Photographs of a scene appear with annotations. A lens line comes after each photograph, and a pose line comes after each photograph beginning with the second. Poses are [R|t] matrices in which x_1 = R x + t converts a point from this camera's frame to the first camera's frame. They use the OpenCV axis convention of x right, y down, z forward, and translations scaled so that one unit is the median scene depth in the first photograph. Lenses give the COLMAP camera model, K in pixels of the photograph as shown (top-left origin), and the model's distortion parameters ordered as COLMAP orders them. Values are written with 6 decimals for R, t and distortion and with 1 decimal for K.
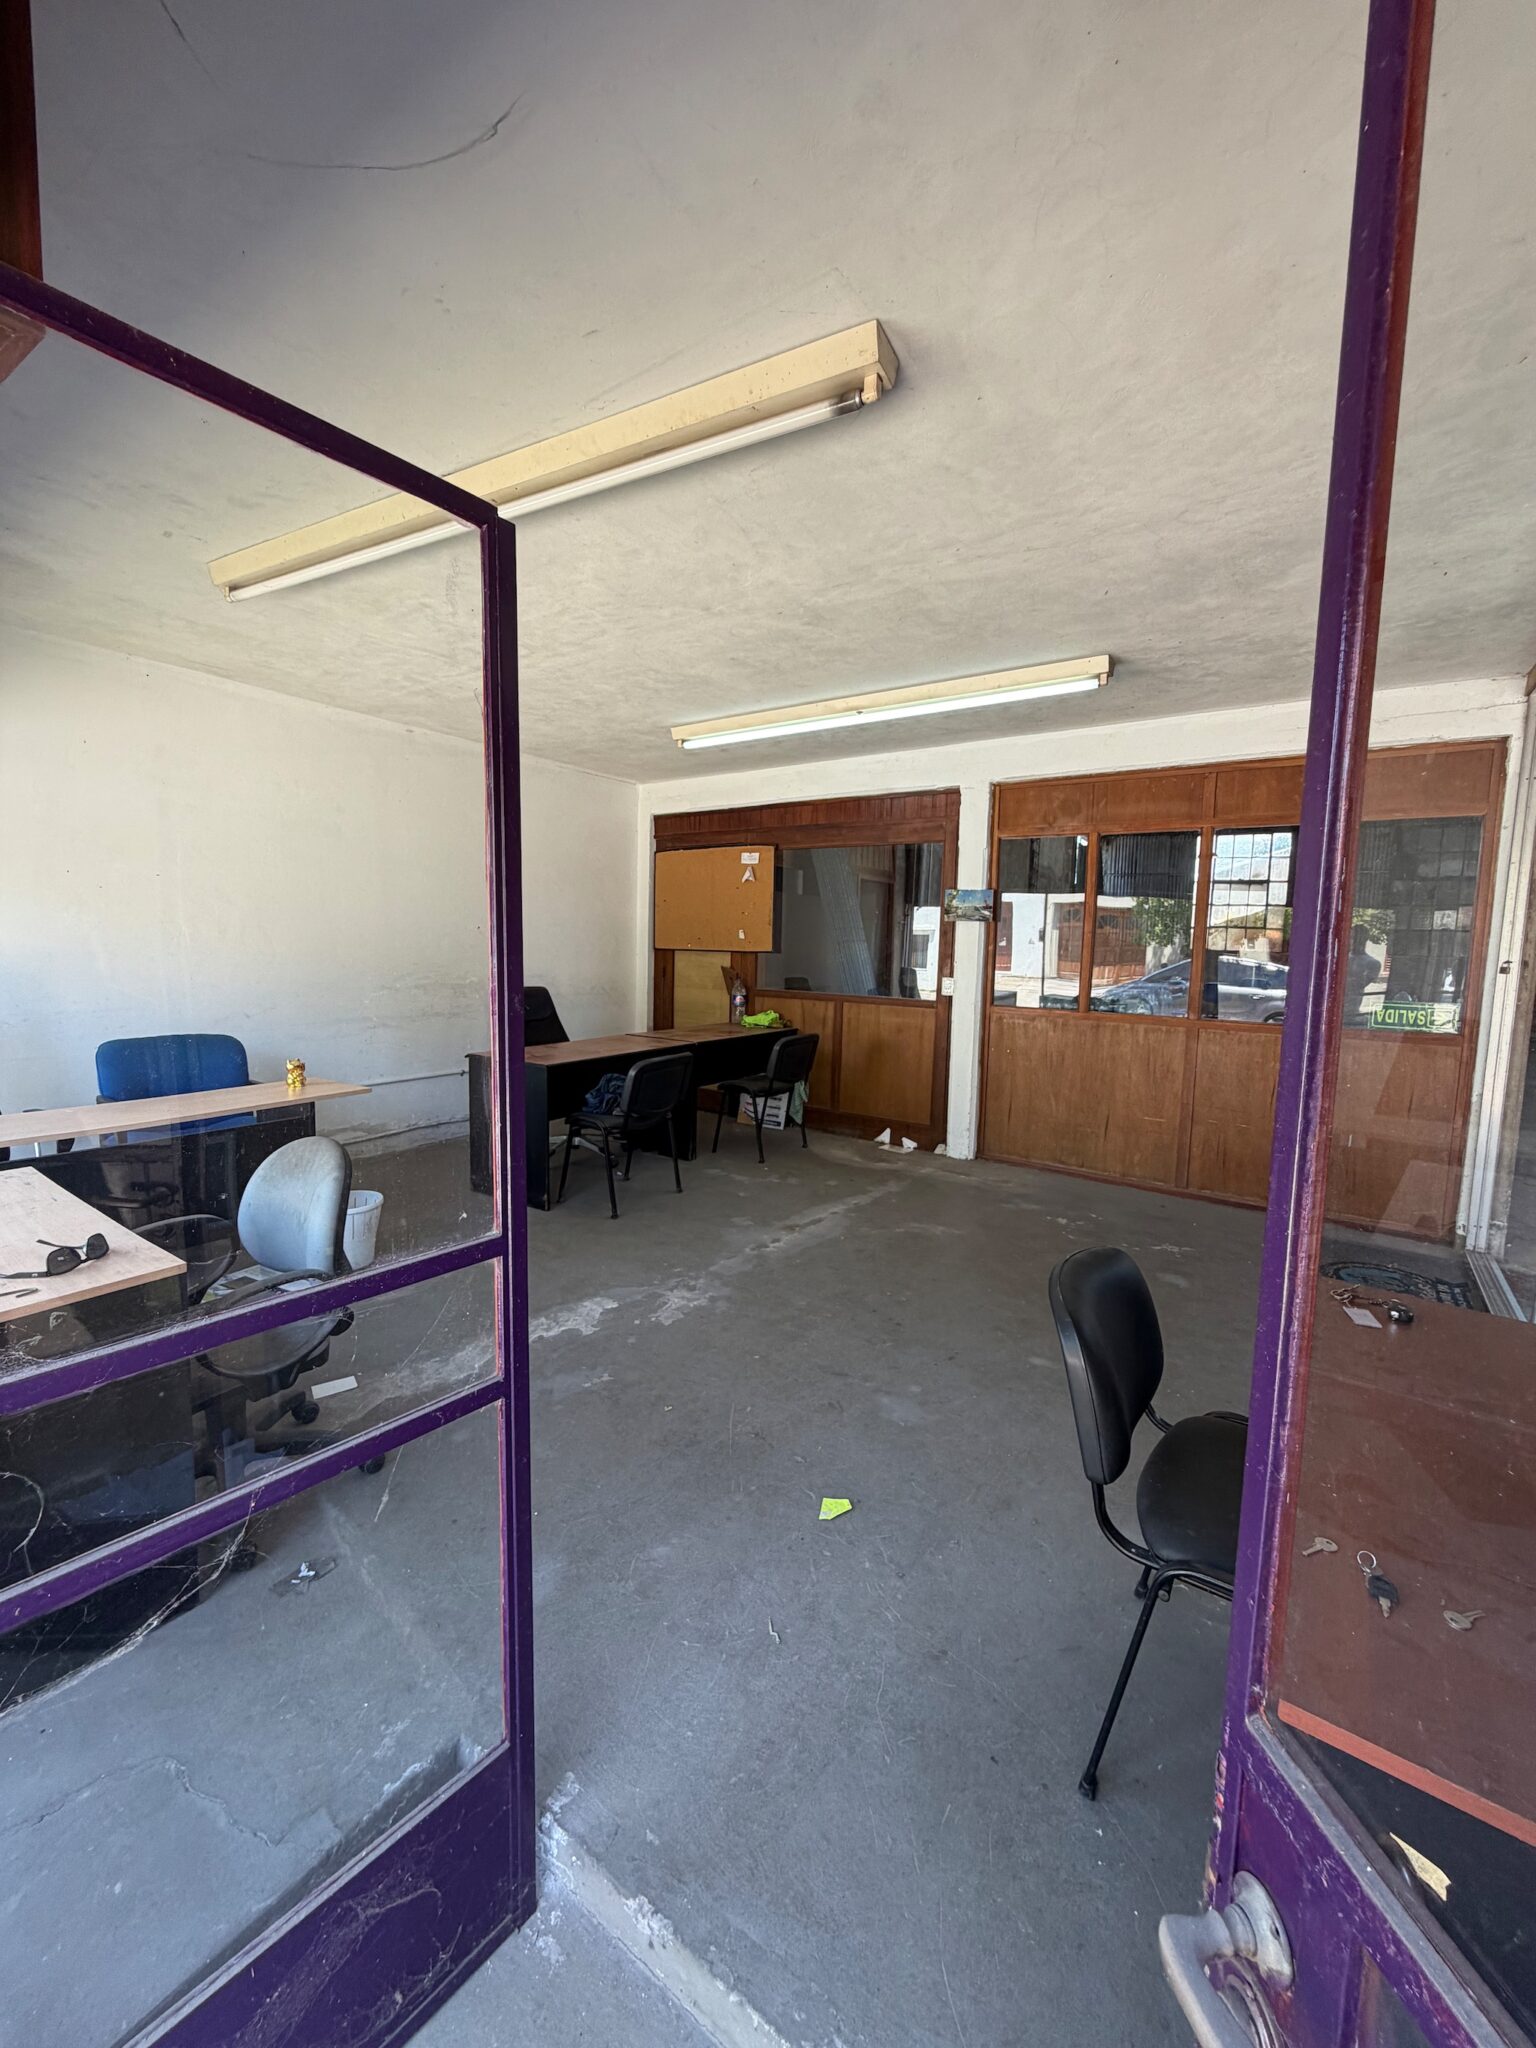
lens RADIAL K [[799.3, 0, 768.0], [0, 799.3, 1024.0], [0, 0, 1]] dist [0.000021, -0.000012]
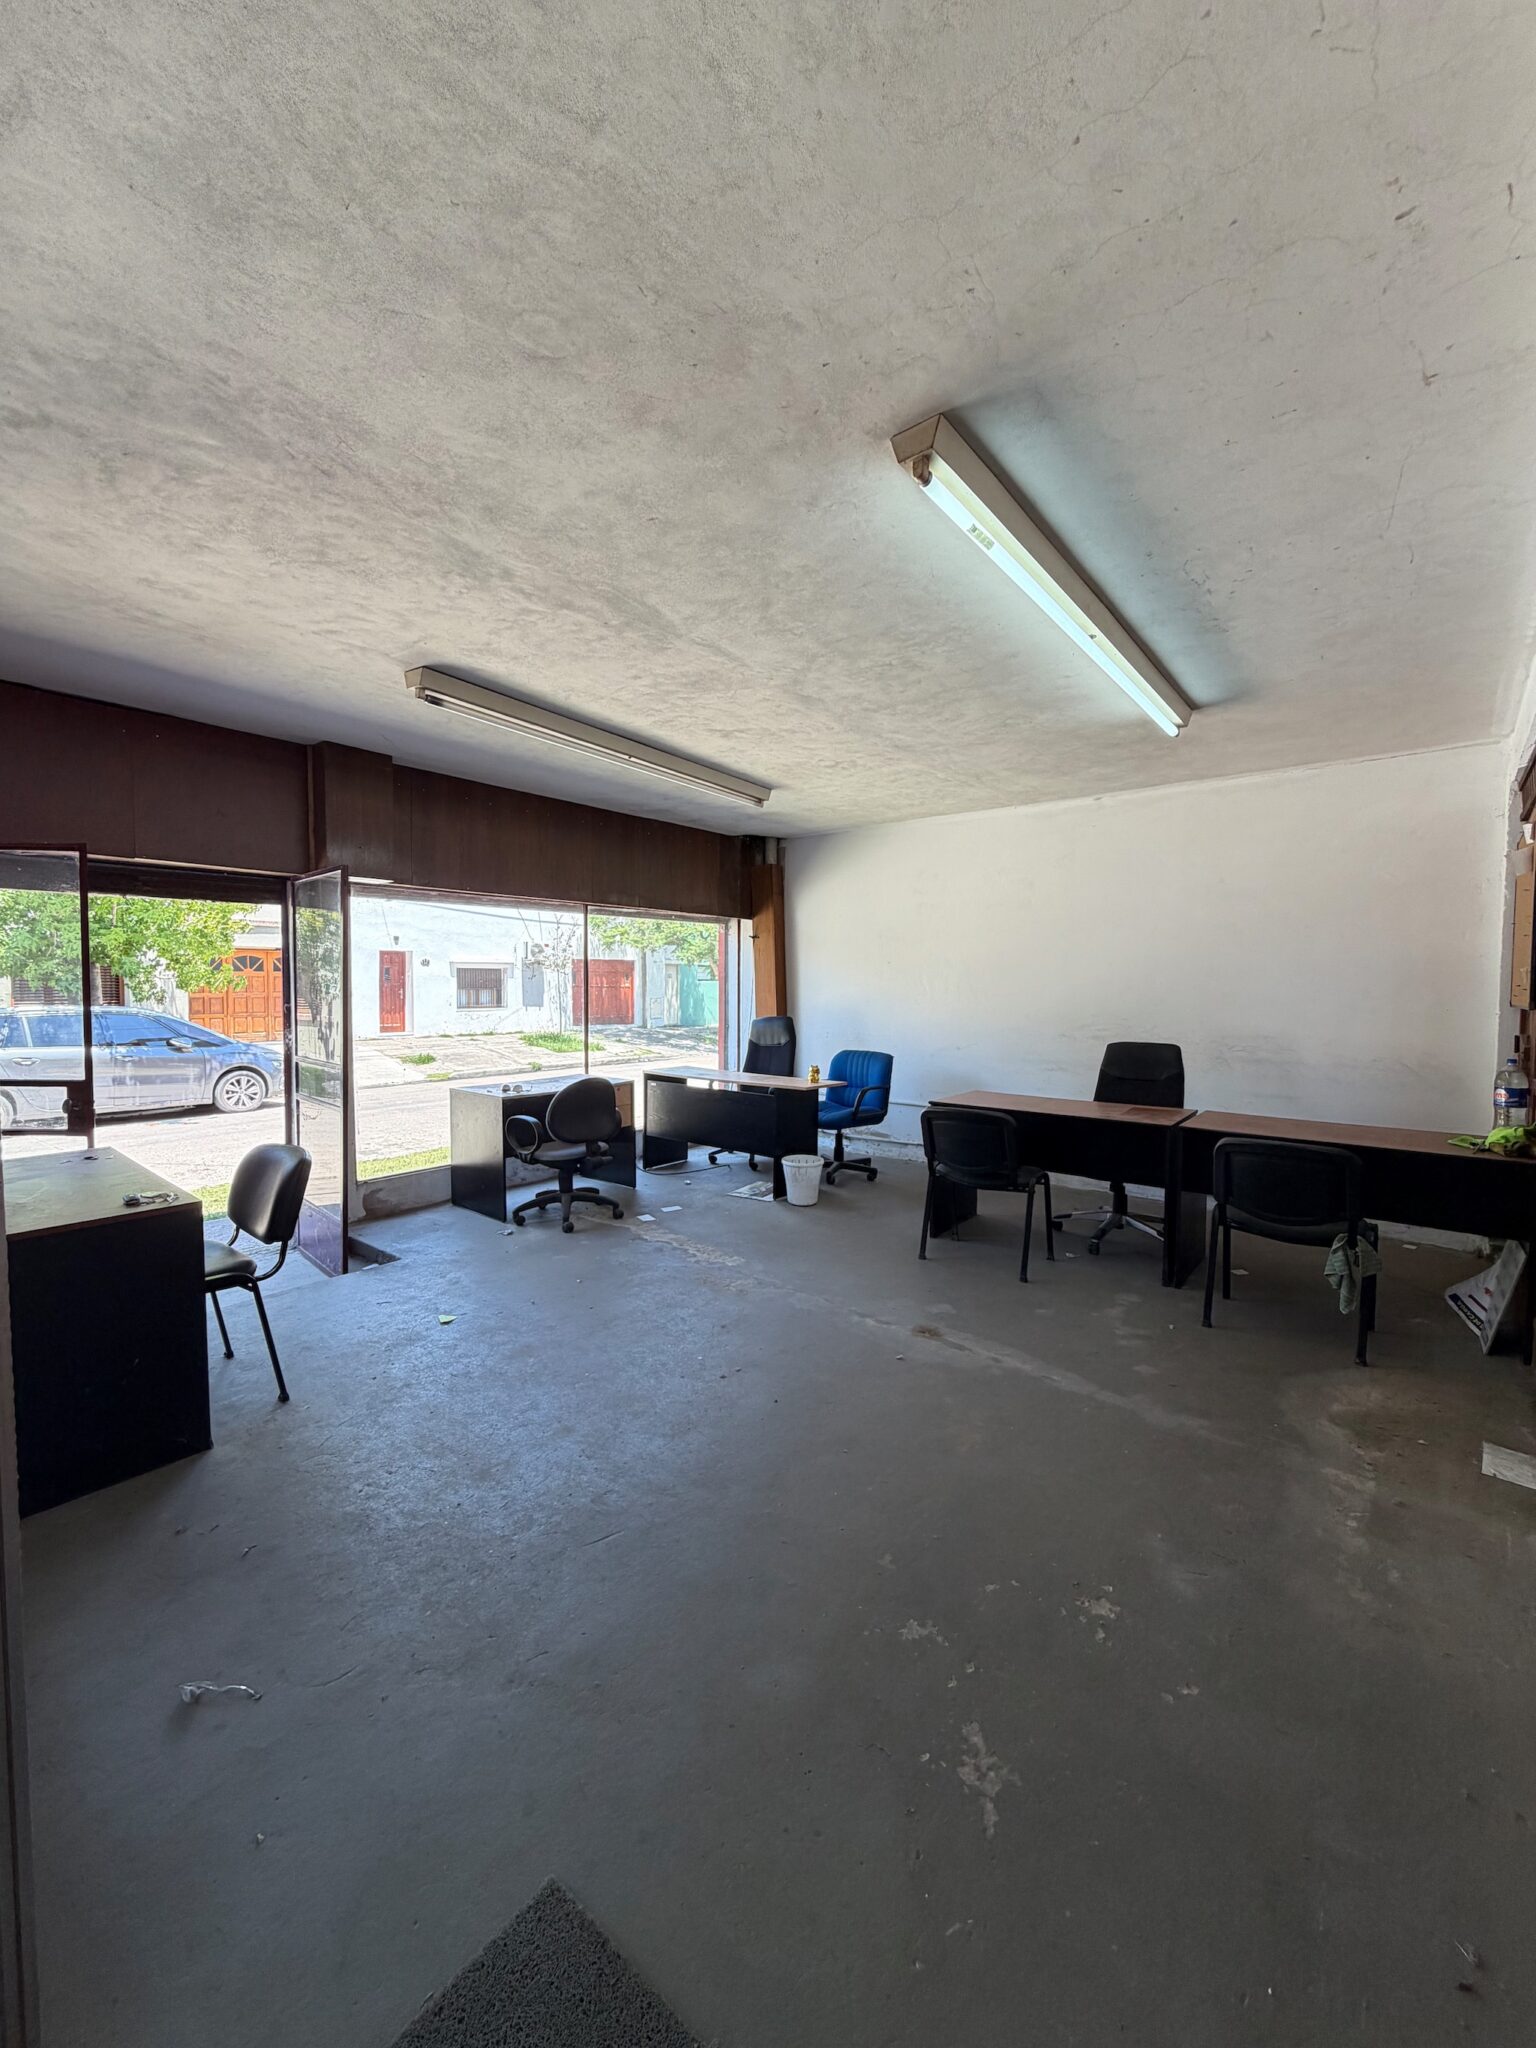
lens RADIAL K [[799.3, 0, 768.0], [0, 799.3, 1024.0], [0, 0, 1]] dist [0.000021, -0.000012]
pose [[-0.074533, 0.021967, -0.996977, 0.693602], [-0.109084, 0.993578, 0.030047, -0.053396], [0.991234, 0.110993, -0.071658, 0.701561]]
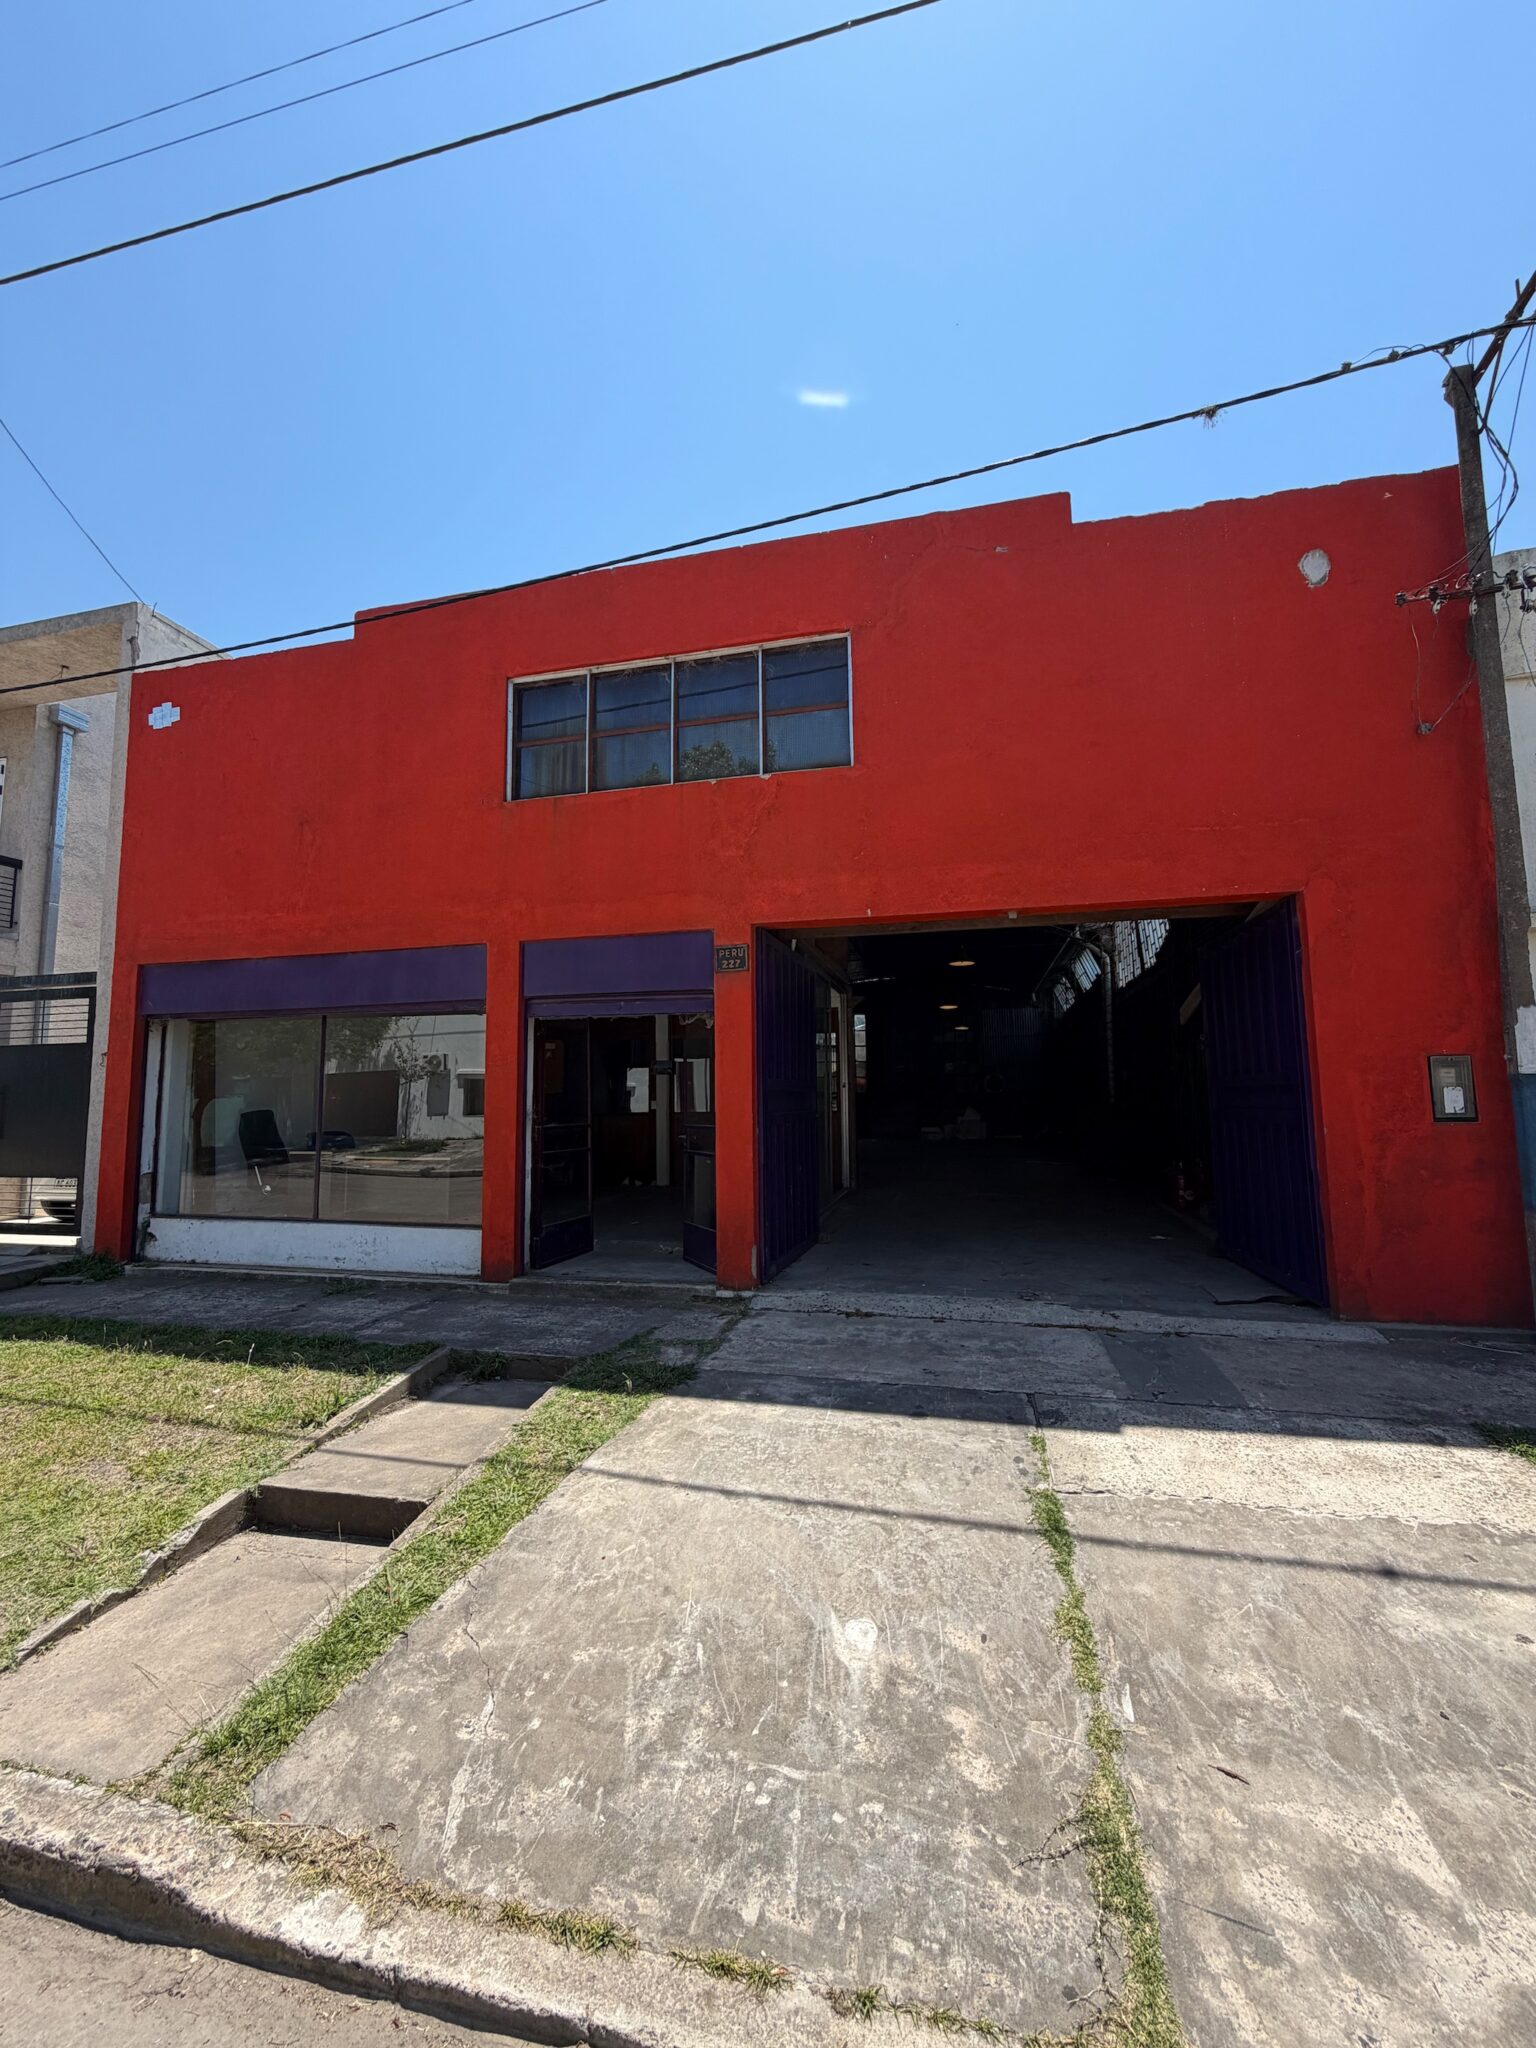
lens RADIAL K [[799.3, 0, 768.0], [0, 799.3, 1024.0], [0, 0, 1]] dist [0.000021, -0.000012]
pose [[0.931462, 0.001749, 0.363833, -0.298181], [0.069249, 0.980857, -0.182003, 0.164908], [-0.357187, 0.194724, 0.913510, -1.231314]]
